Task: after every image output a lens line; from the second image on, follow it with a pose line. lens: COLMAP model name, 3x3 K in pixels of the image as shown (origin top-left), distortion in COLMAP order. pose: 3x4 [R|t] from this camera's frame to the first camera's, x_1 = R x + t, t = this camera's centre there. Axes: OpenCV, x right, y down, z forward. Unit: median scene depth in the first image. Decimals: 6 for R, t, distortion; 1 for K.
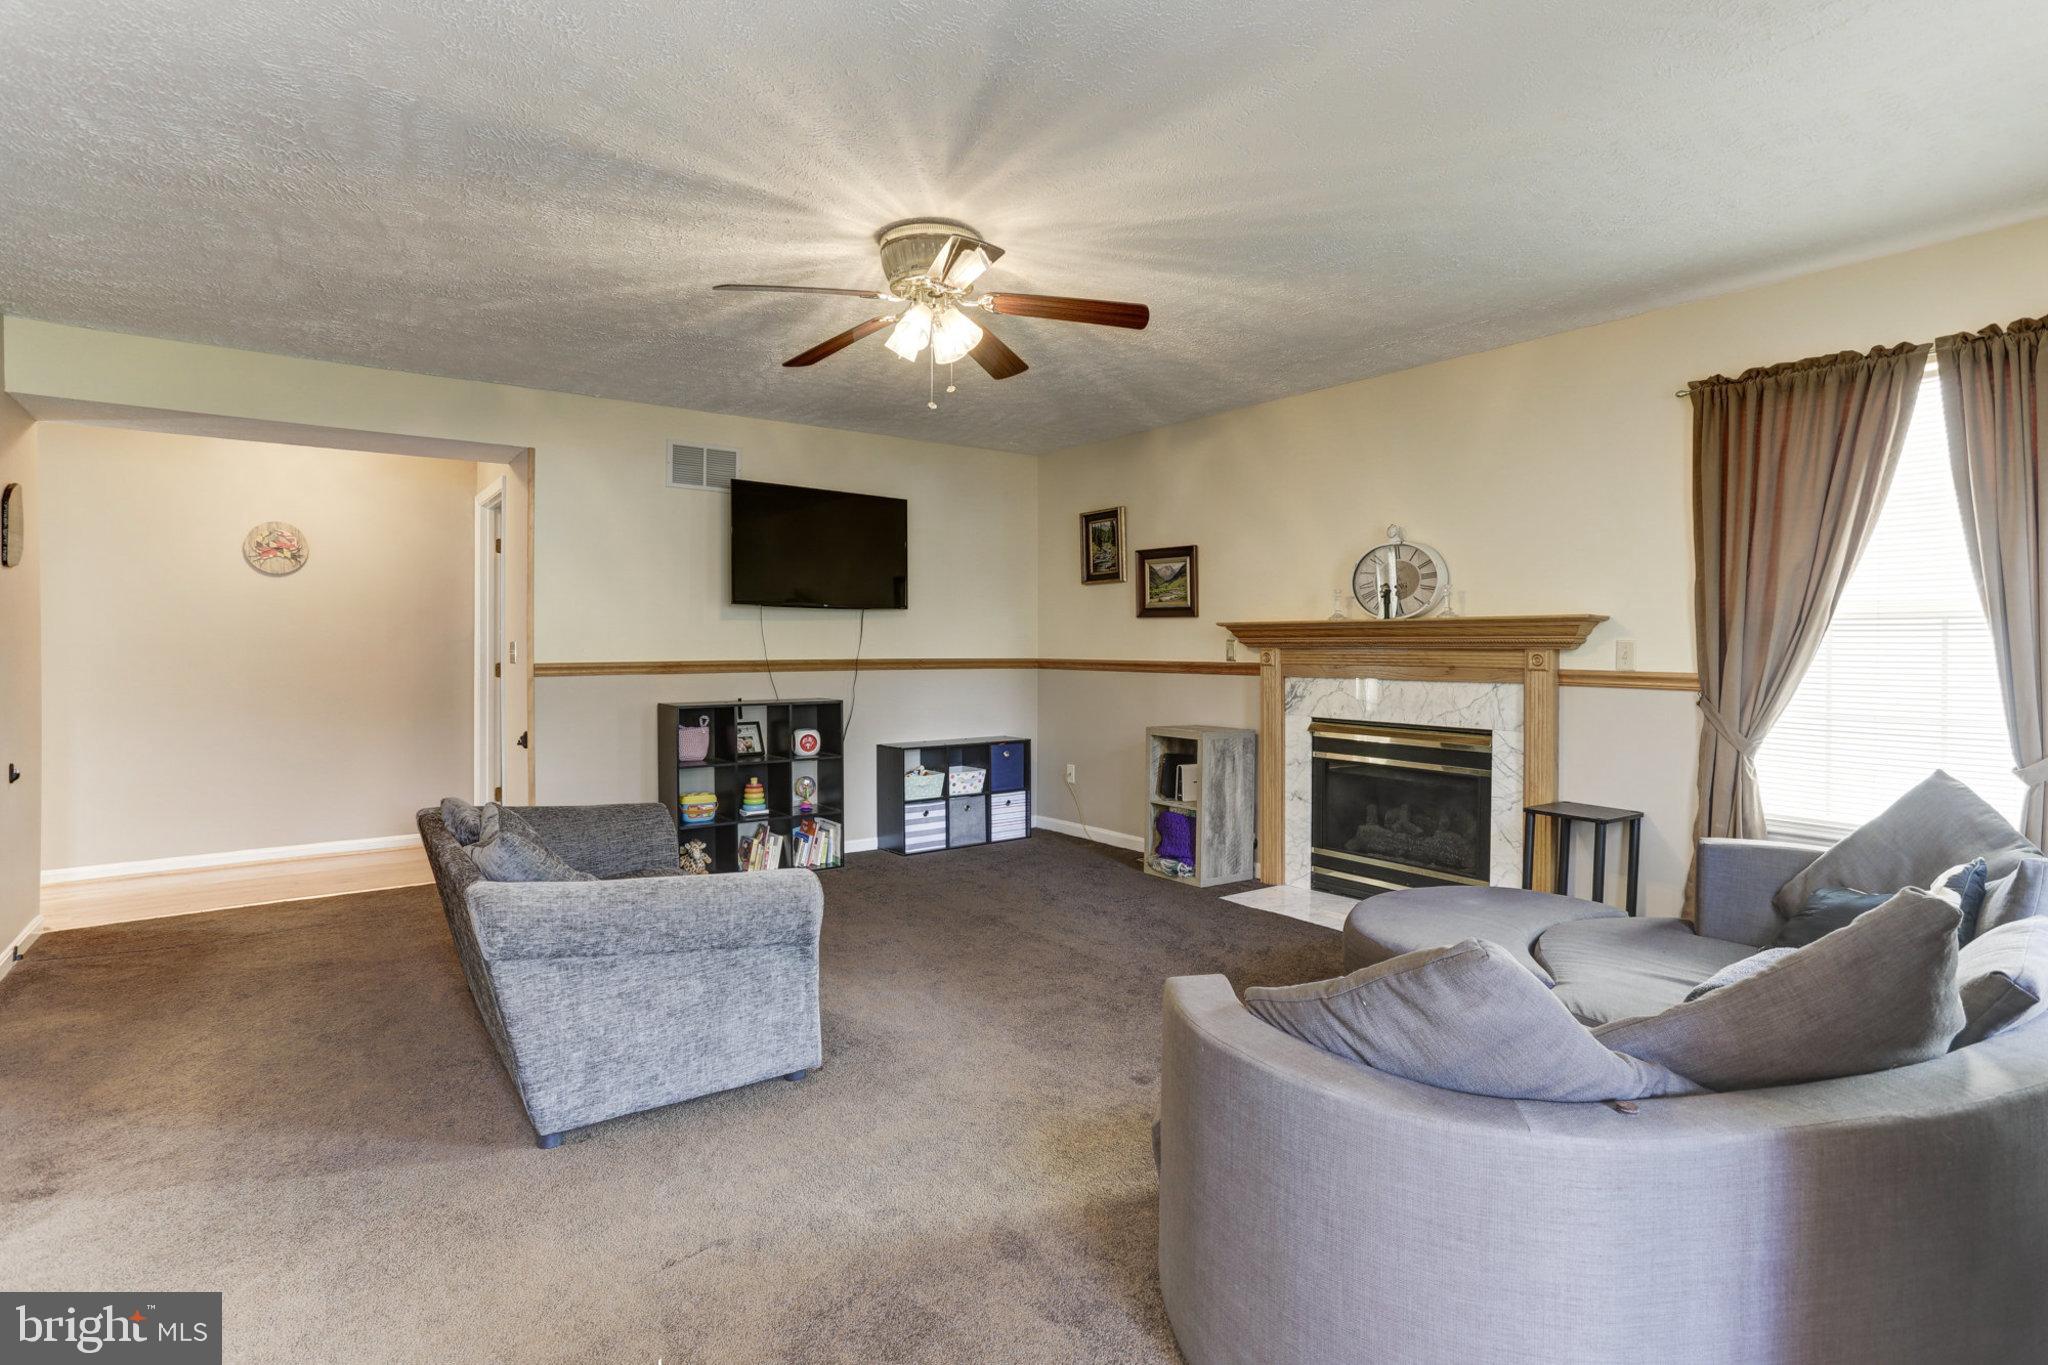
lens RADIAL K [[1015.0, 0, 1012.2], [0, 1015.0, 674.2], [0, 0, 1]] dist [-0.031669, 0.017530]
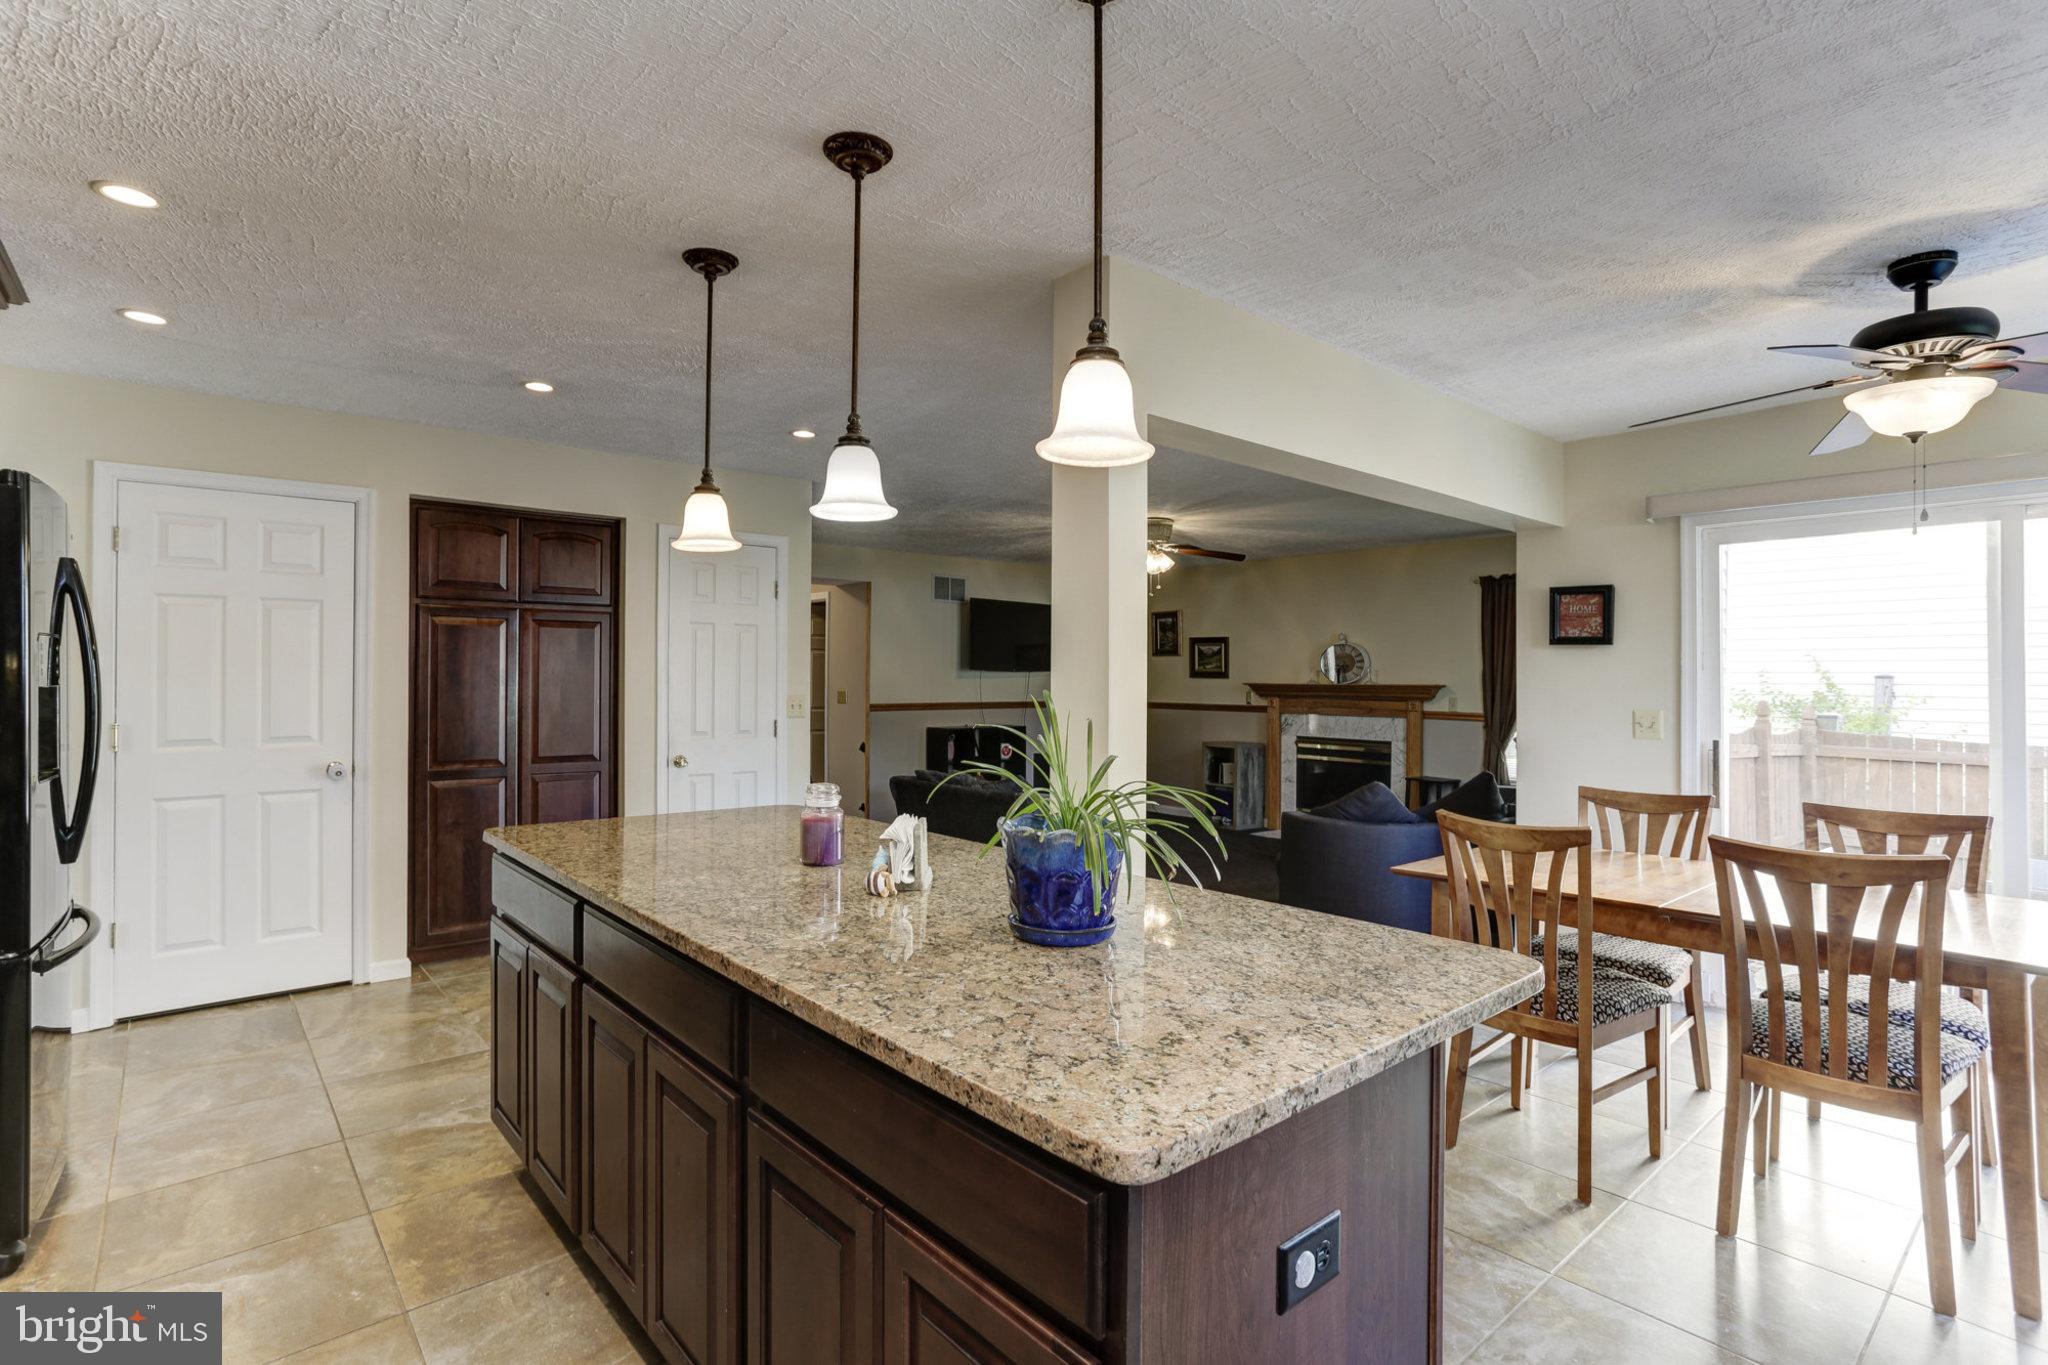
lens RADIAL K [[1015.0, 0, 1018.4], [0, 1015.0, 675.4], [0, 0, 1]] dist [-0.031669, 0.017530]
pose [[0.997328, 0.008090, 0.072605, -0.334804], [-0.005875, 0.999512, -0.030674, -0.007166], [-0.072818, 0.030165, 0.996889, -0.777927]]
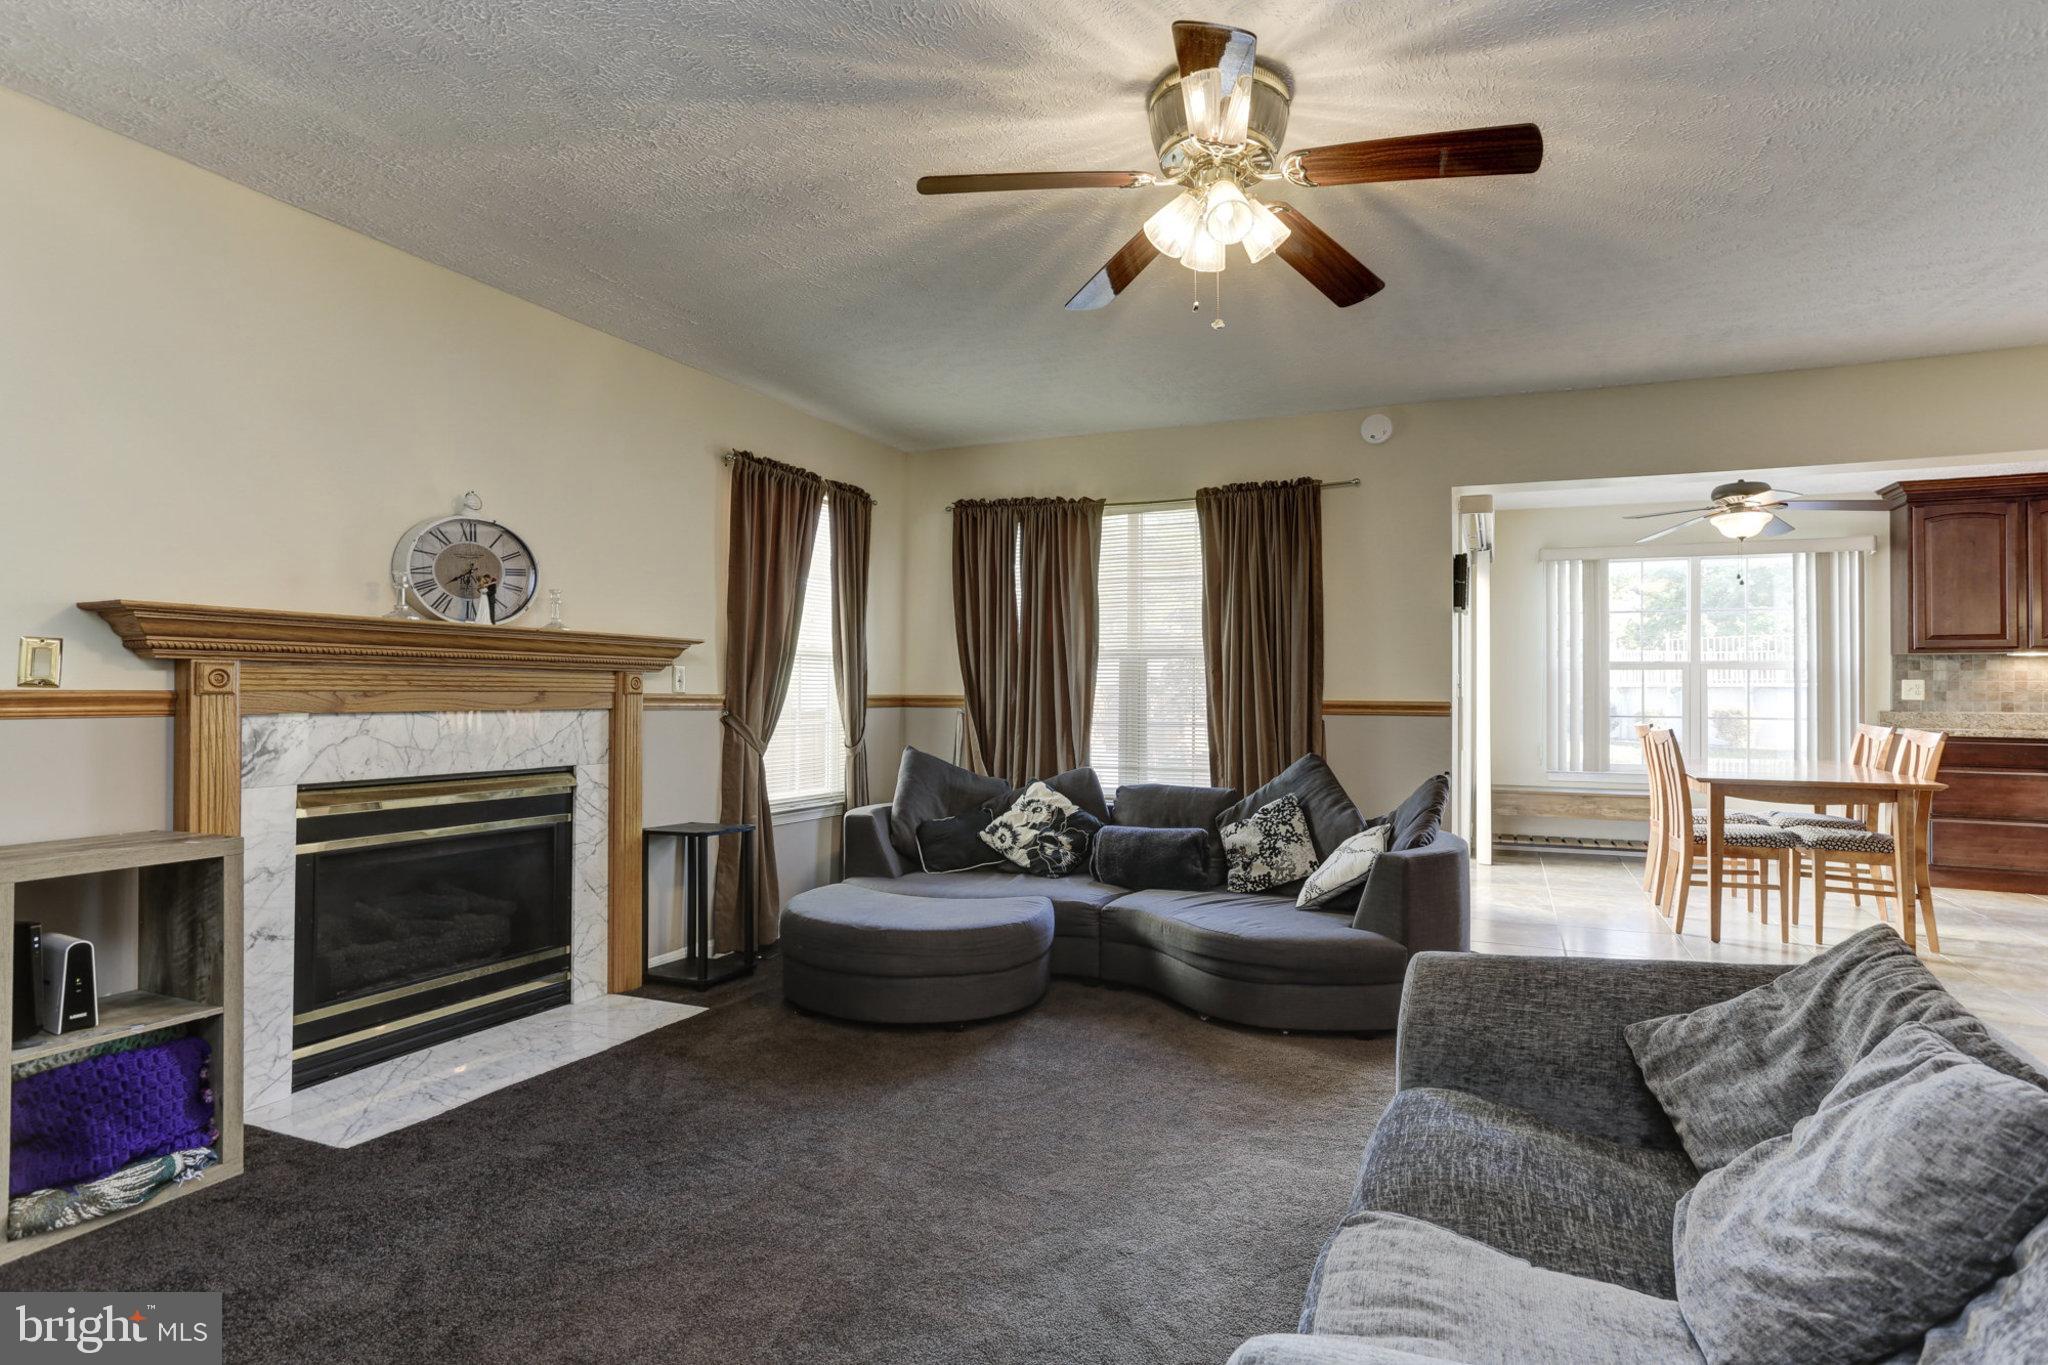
lens RADIAL K [[1015.0, 0, 1038.6], [0, 1015.0, 689.9], [0, 0, 1]] dist [-0.031669, 0.017530]
pose [[-0.497910, 0.000328, 0.867228, -0.391866], [0.015881, 0.999836, 0.008740, -0.008225], [-0.867083, 0.018125, -0.497834, 0.920088]]
